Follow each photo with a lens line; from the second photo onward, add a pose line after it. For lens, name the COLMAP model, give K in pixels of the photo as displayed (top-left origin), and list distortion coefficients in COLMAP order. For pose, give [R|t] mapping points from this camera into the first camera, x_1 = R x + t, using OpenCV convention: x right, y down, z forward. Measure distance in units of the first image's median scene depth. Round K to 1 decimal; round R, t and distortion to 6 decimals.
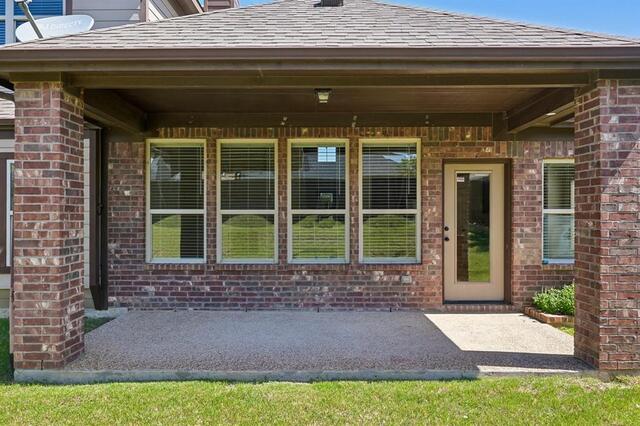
lens RADIAL K [[461.7, 0, 323.4], [0, 461.7, 214.3], [0, 0, 1]] dist [0.005390, 0.005000]
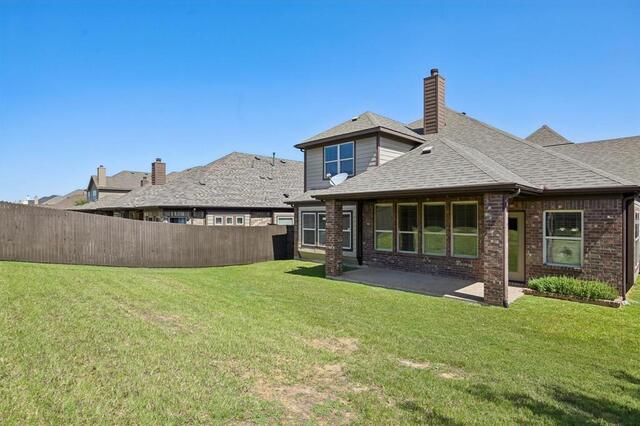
lens RADIAL K [[358.8, 0, 318.9], [0, 358.8, 212.9], [0, 0, 1]] dist [0.000632, 0.000061]
pose [[0.704986, -0.002765, -0.709215, 0.886501], [0.006254, 0.999978, 0.002317, -0.119549], [0.709193, -0.006069, 0.704988, -0.717308]]
